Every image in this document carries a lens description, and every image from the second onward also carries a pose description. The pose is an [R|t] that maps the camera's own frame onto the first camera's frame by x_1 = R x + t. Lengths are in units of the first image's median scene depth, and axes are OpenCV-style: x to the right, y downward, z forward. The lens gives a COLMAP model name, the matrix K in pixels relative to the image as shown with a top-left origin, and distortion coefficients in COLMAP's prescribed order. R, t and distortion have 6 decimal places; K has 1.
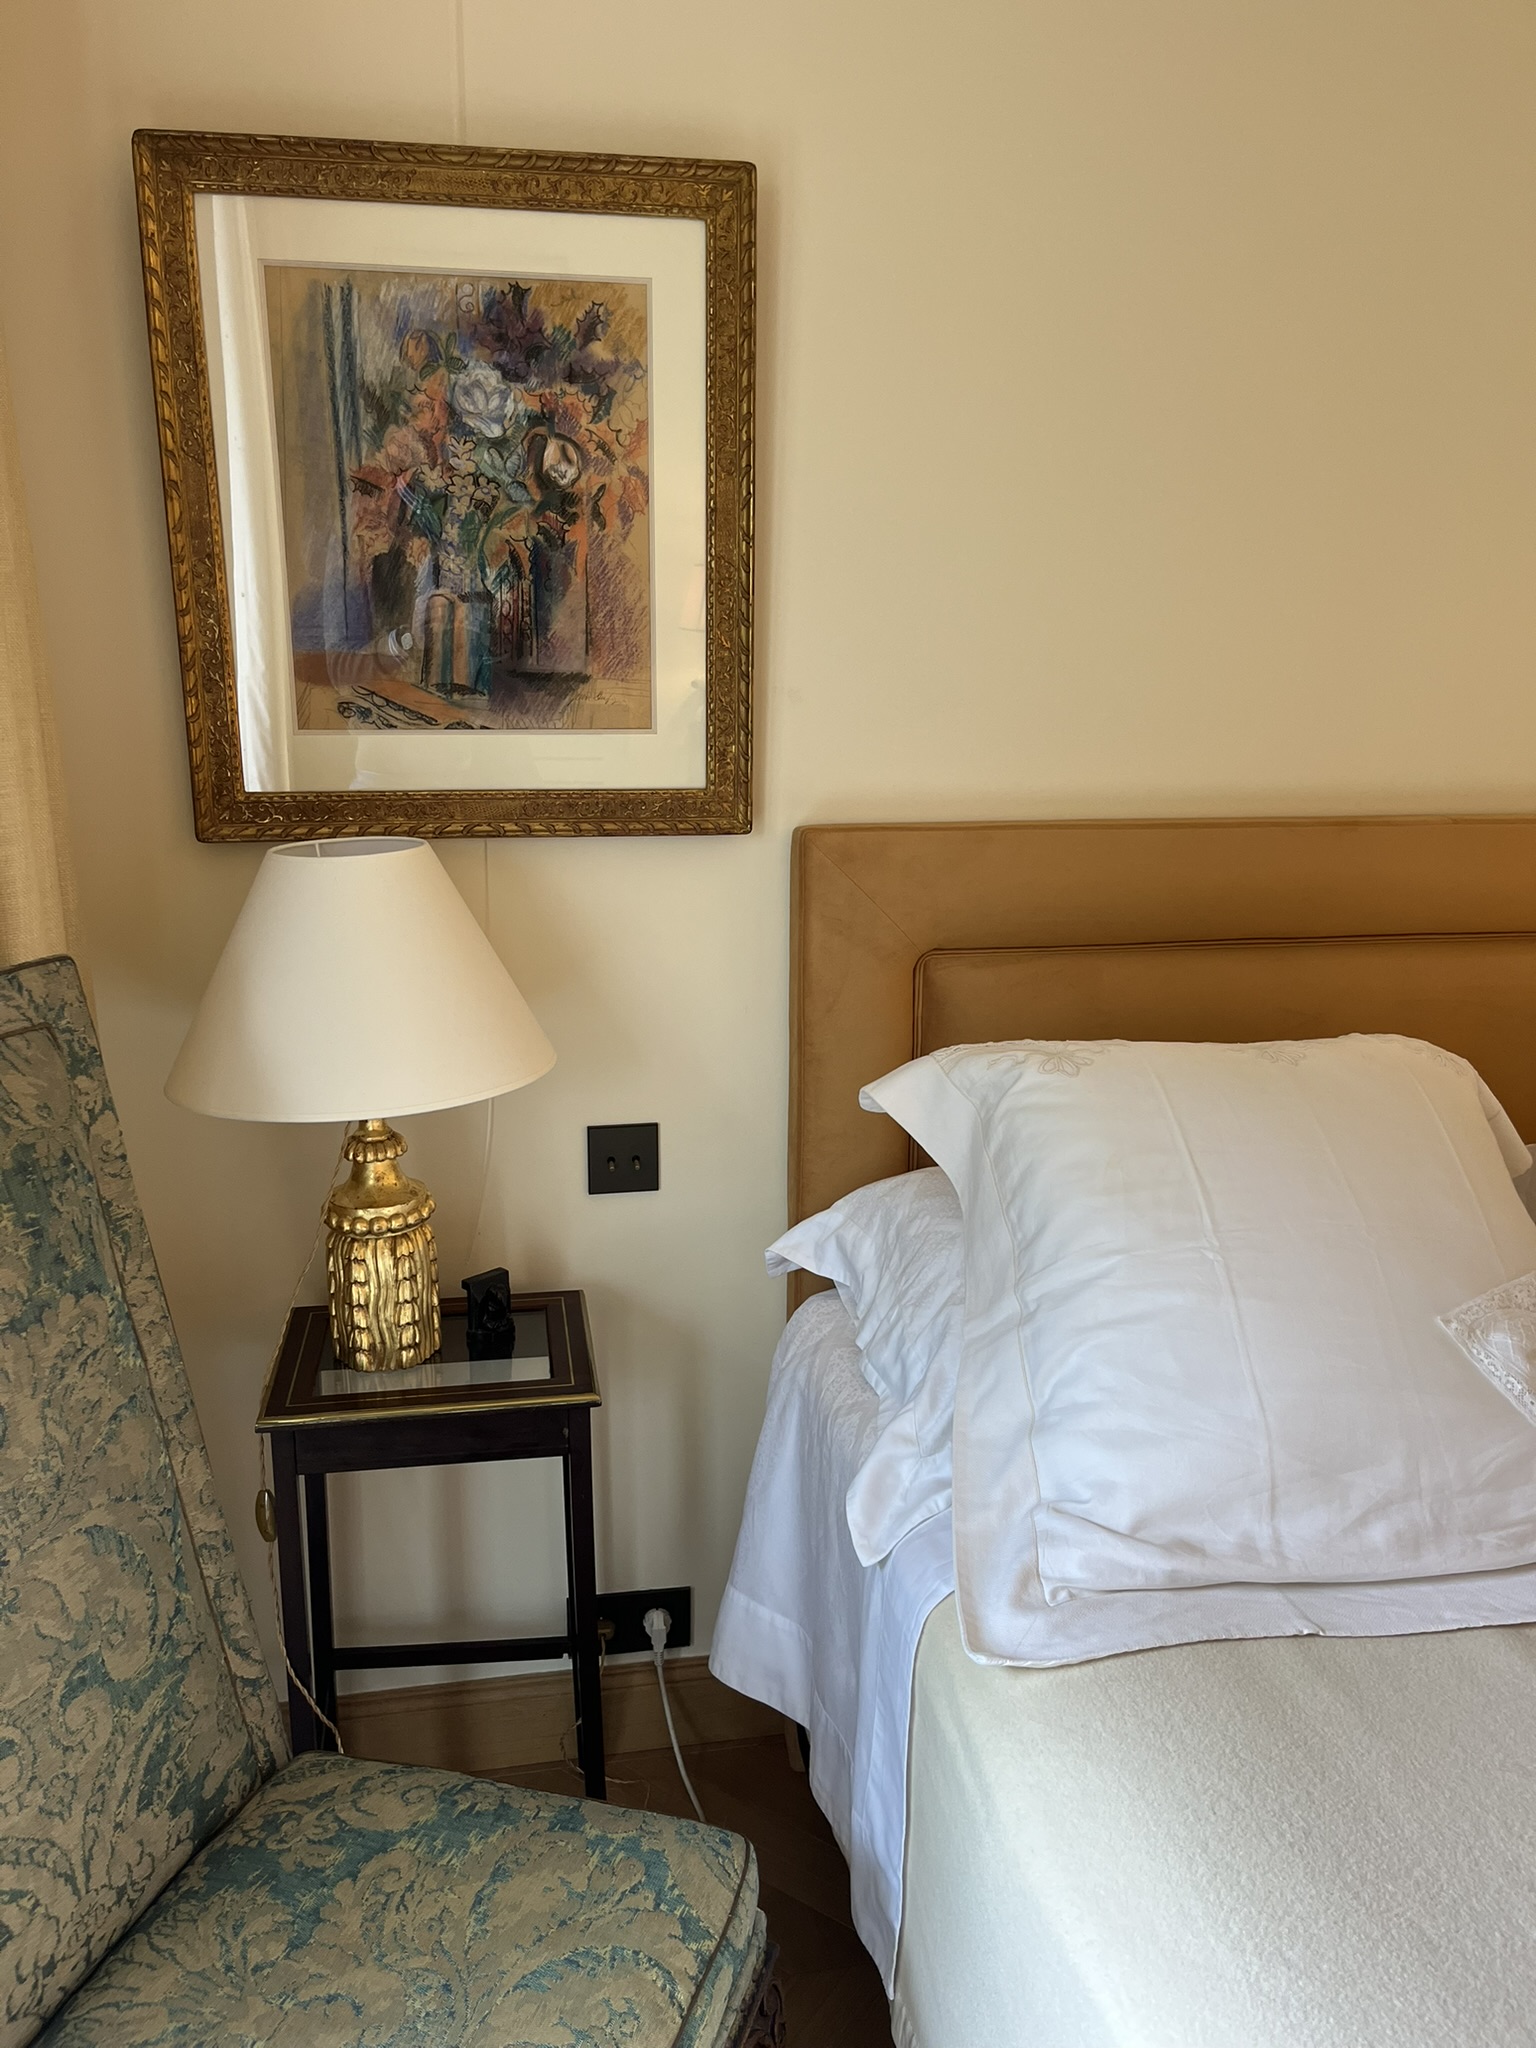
lens RADIAL K [[1580.5, 0, 767.3], [0, 1580.5, 1015.9], [0, 0, 1]] dist [0.046300, -0.053125]
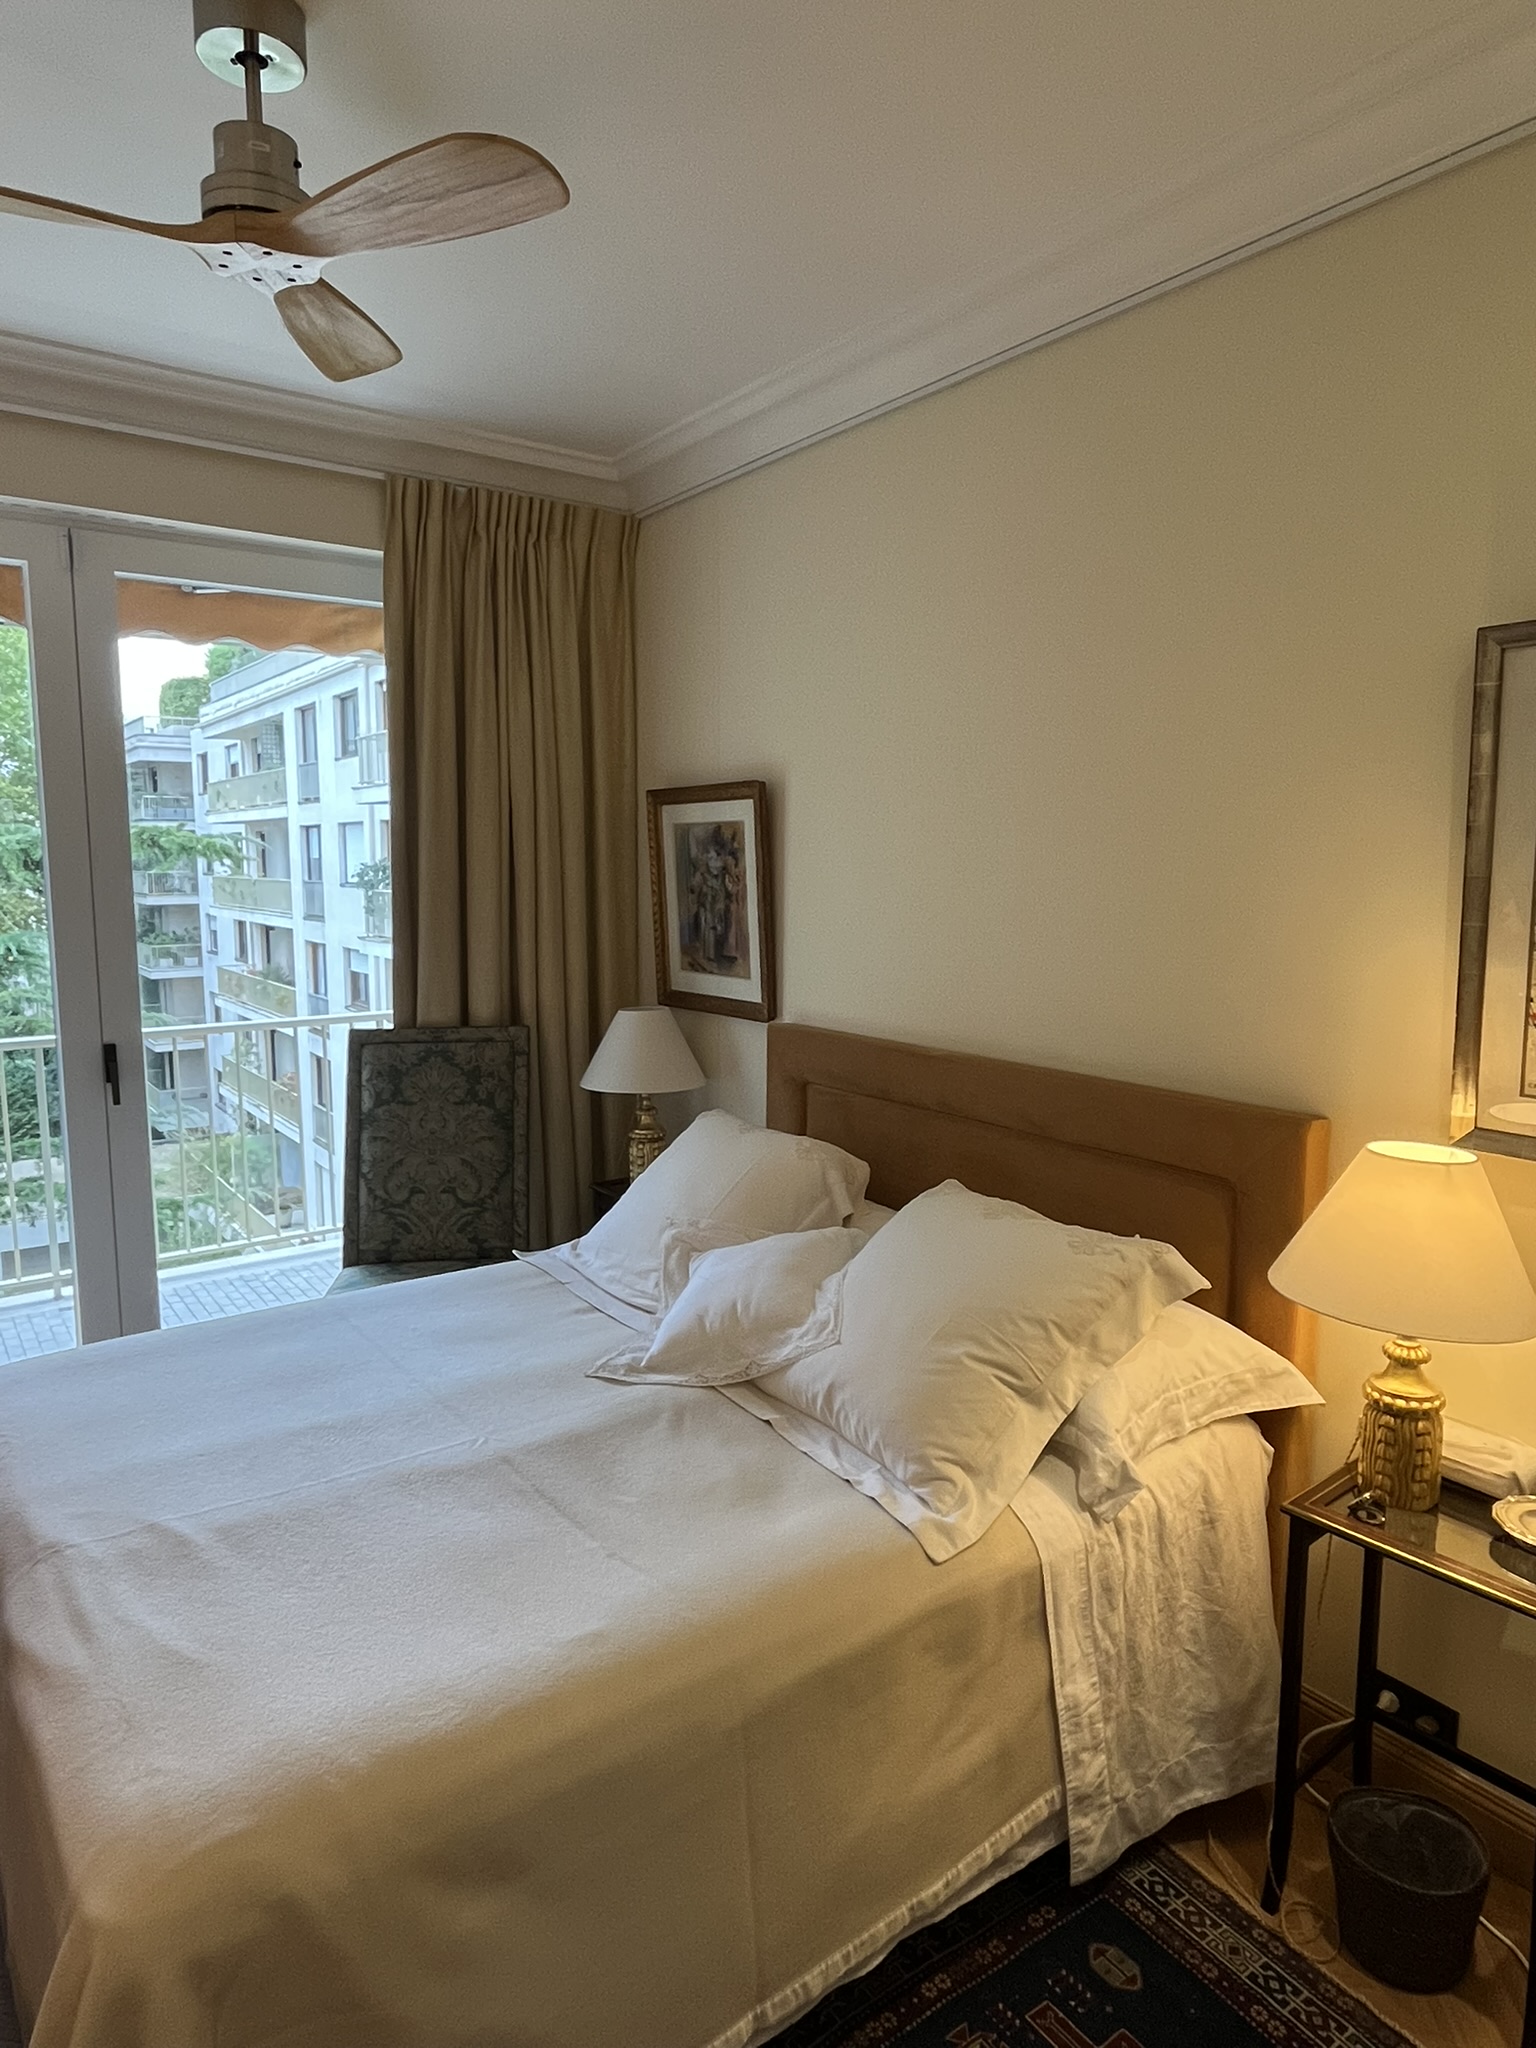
lens RADIAL K [[1265.4, 0, 768.3], [0, 1265.4, 1024.0], [0, 0, 1]] dist [0.000236, -0.000046]
pose [[0.407892, 0.104312, -0.907052, 1.947817], [-0.245431, 0.969413, 0.001116, -0.129074], [0.879425, 0.222164, 0.421018, 0.185568]]
